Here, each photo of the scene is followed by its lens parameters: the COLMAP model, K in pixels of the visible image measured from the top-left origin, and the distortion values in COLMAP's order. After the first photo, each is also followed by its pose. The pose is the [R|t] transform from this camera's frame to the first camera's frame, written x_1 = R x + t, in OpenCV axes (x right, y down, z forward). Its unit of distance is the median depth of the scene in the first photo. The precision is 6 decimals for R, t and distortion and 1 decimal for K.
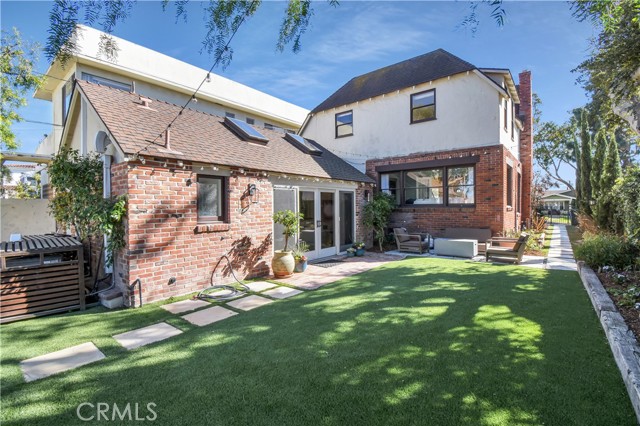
lens RADIAL K [[289.3, 0, 320.2], [0, 289.3, 209.2], [0, 0, 1]] dist [0.000909, -0.013154]
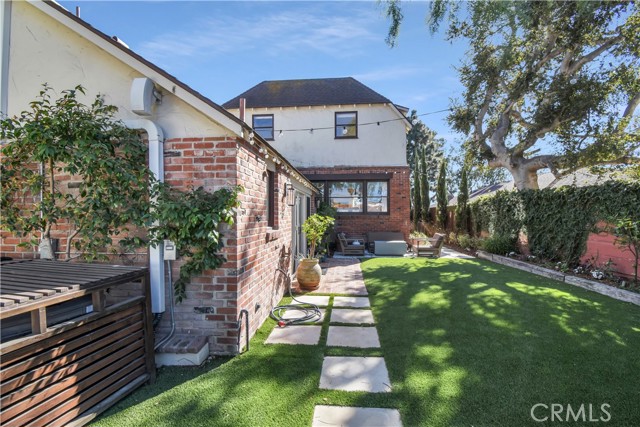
lens RADIAL K [[288.6, 0, 320.0], [0, 288.6, 213.5], [0, 0, 1]] dist [0.001827, -0.013908]
pose [[0.831171, 0.012772, 0.555870, -0.797743], [-0.002879, 0.999822, -0.018666, 0.022157], [-0.556009, 0.013915, 0.831060, 0.298344]]
